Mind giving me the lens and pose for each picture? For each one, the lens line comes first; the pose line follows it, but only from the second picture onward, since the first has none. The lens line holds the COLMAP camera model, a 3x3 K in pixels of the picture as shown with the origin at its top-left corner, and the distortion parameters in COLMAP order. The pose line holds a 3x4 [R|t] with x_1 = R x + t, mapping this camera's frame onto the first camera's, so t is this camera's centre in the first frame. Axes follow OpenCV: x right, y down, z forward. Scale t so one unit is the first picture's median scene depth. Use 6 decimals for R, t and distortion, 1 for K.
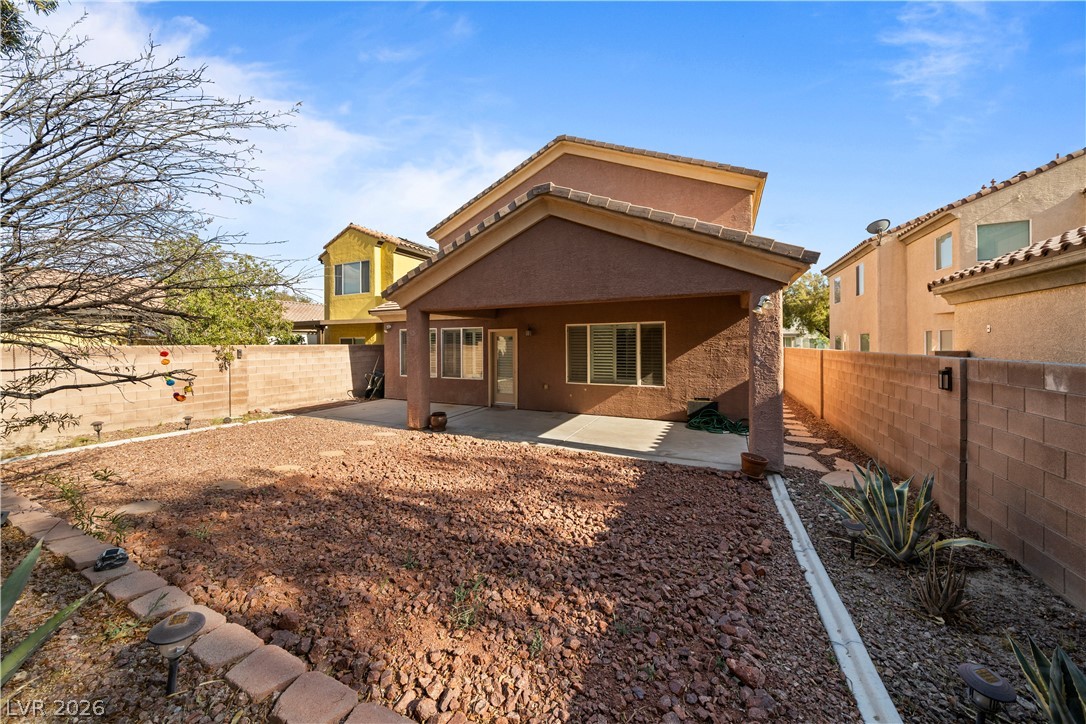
lens RADIAL K [[383.5, 0, 538.2], [0, 383.5, 331.7], [0, 0, 1]] dist [-0.002326, -0.000050]
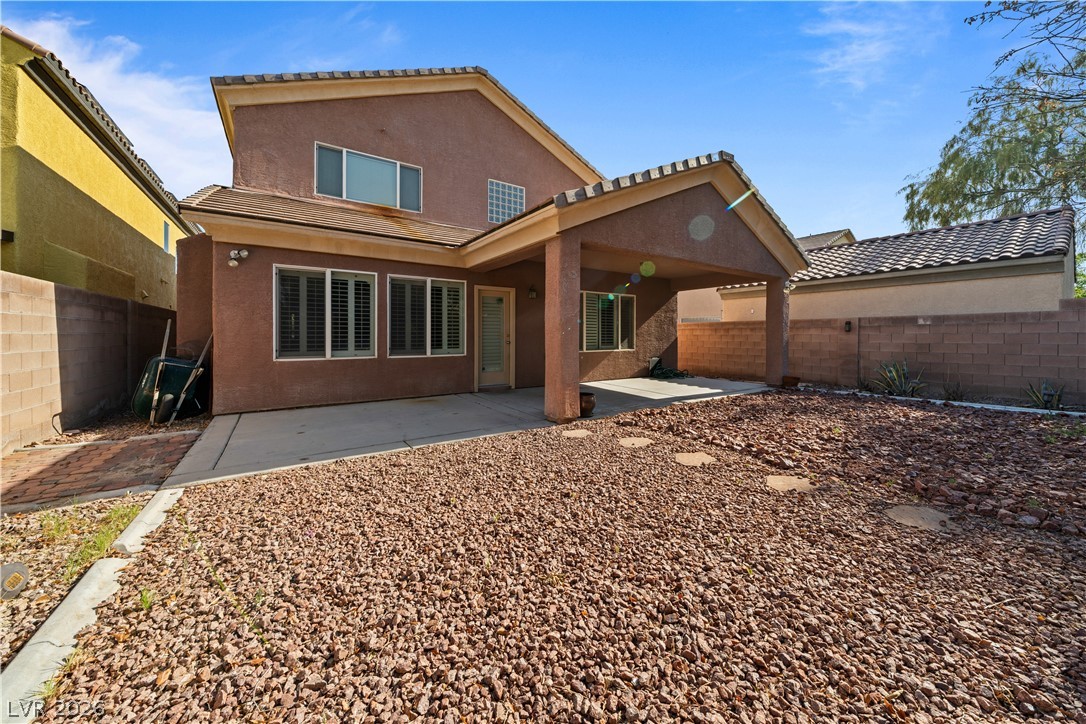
lens RADIAL K [[383.5, 0, 538.2], [0, 383.5, 331.7], [0, 0, 1]] dist [-0.002326, -0.000050]
pose [[0.514342, 0.018687, 0.857382, -0.700291], [-0.029931, 0.999545, -0.003829, 0.082368], [-0.857063, -0.023693, 0.514667, 0.528971]]
